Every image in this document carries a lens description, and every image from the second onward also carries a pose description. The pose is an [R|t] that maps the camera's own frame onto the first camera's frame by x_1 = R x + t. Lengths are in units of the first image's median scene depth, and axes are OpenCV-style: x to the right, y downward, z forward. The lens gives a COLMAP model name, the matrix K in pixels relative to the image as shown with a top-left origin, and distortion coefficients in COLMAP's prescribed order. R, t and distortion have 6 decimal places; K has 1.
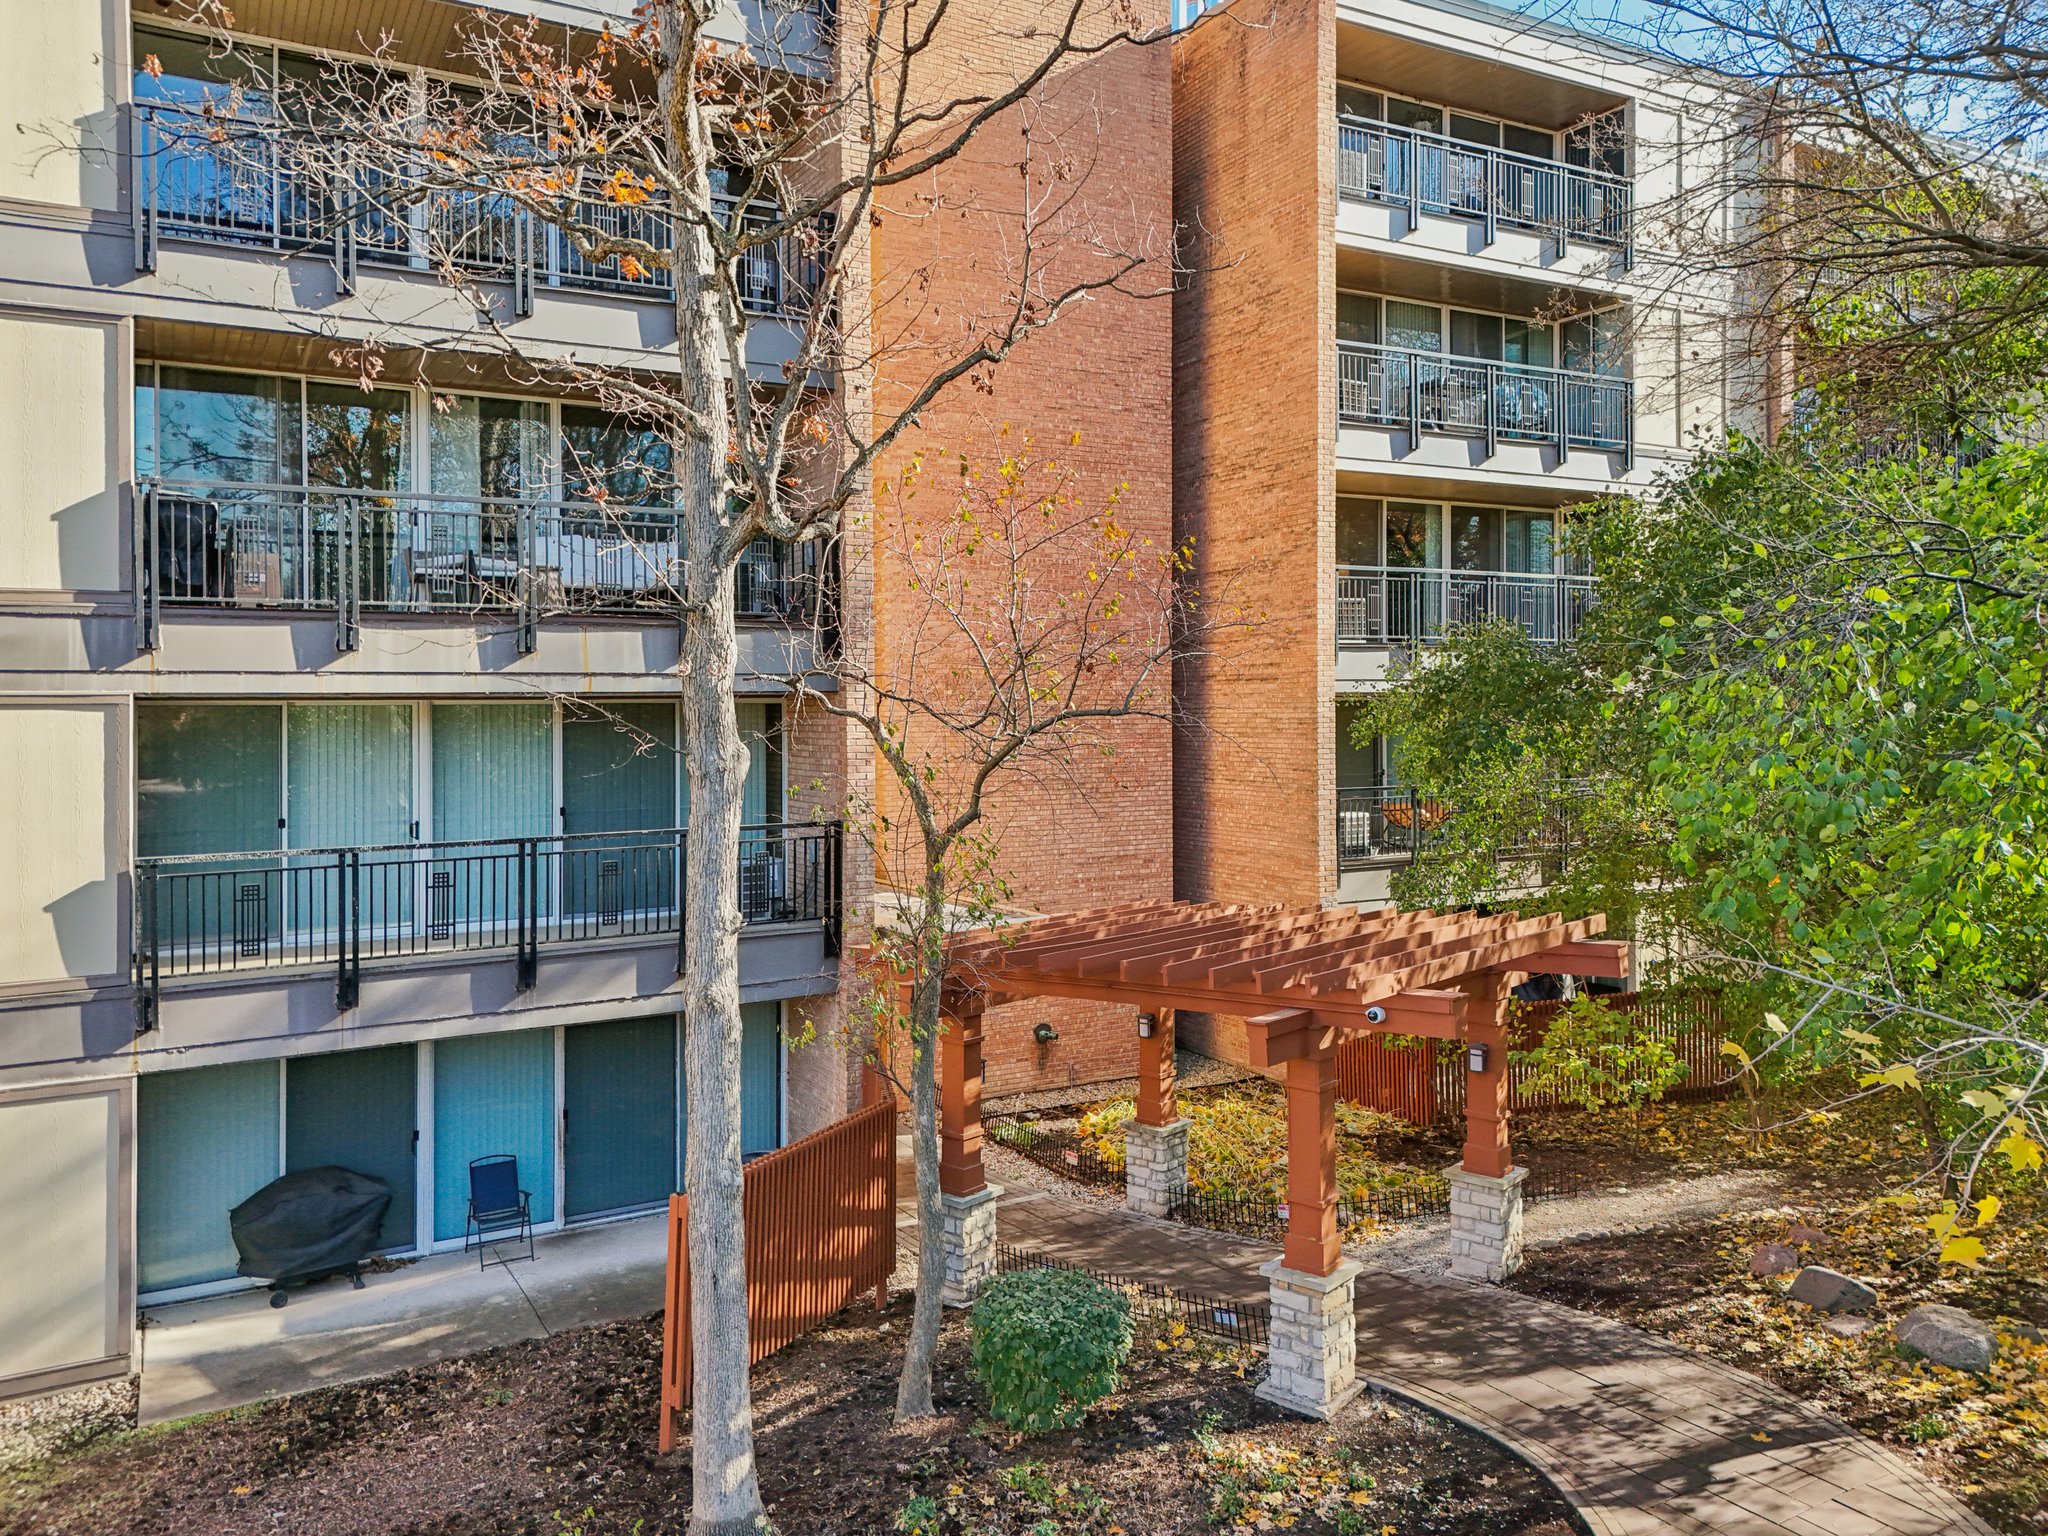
lens RADIAL K [[1515.6, 0, 1024.0], [0, 1515.6, 768.0], [0, 0, 1]] dist [0.099858, -0.120045]
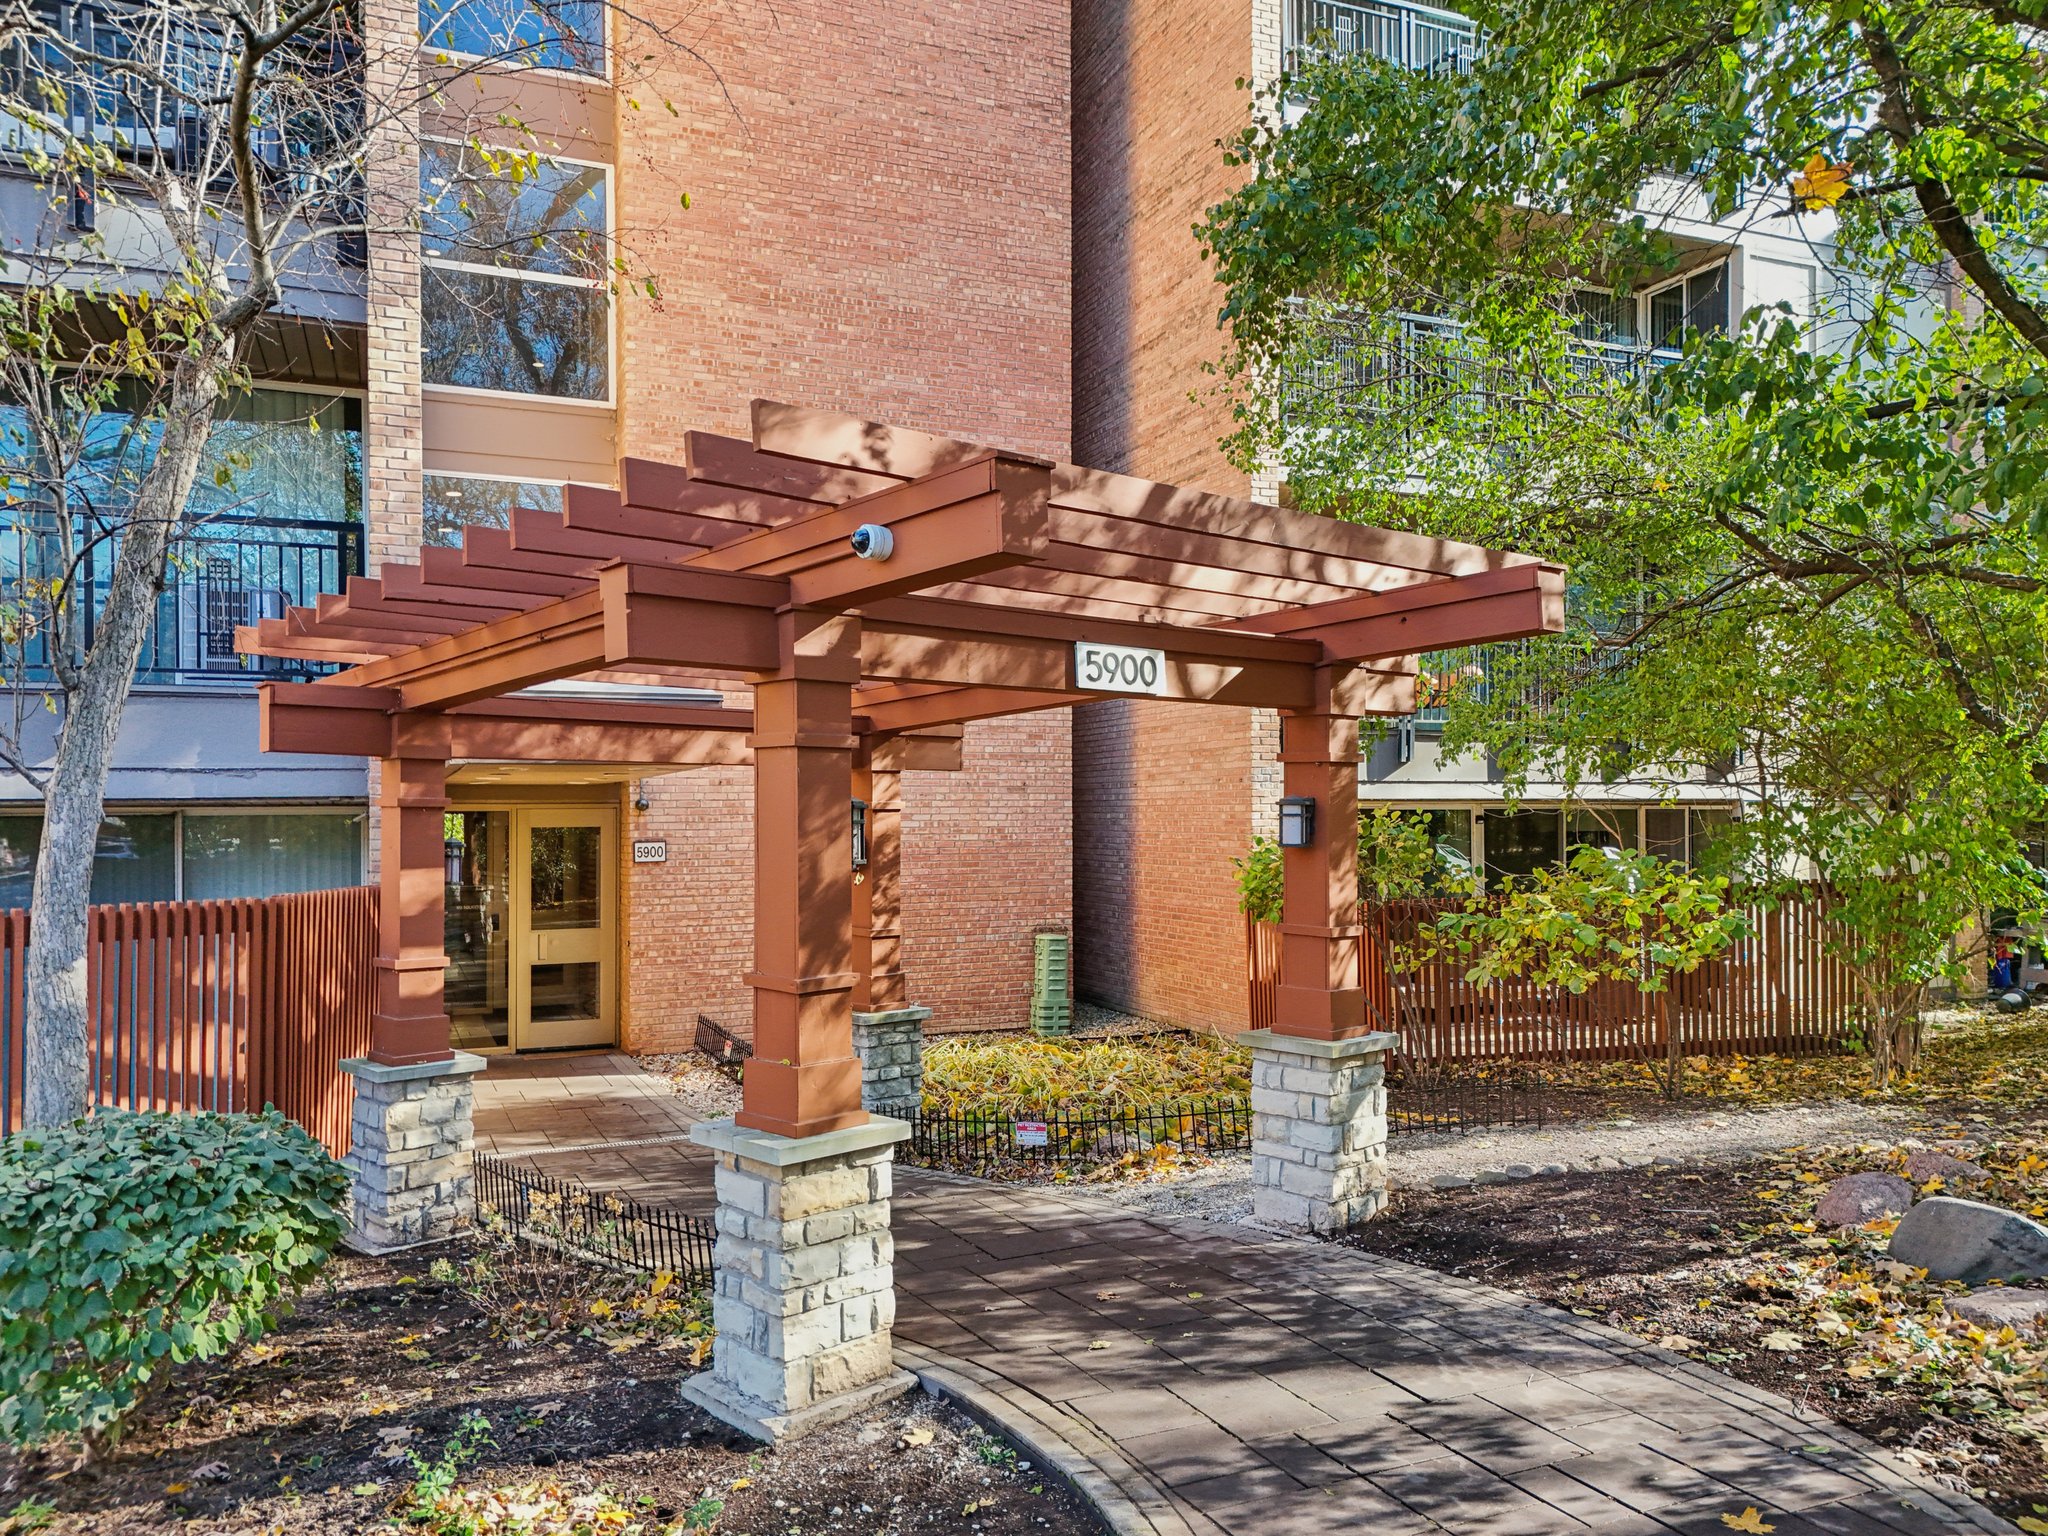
lens RADIAL K [[1535.8, 0, 1017.8], [0, 1535.8, 839.2], [0, 0, 1]] dist [0.065521, -0.067892]
pose [[0.994122, 0.004207, -0.108183, 0.289269], [-0.005793, 0.999880, -0.014356, 0.229231], [0.108109, 0.014898, 0.994027, 0.503712]]
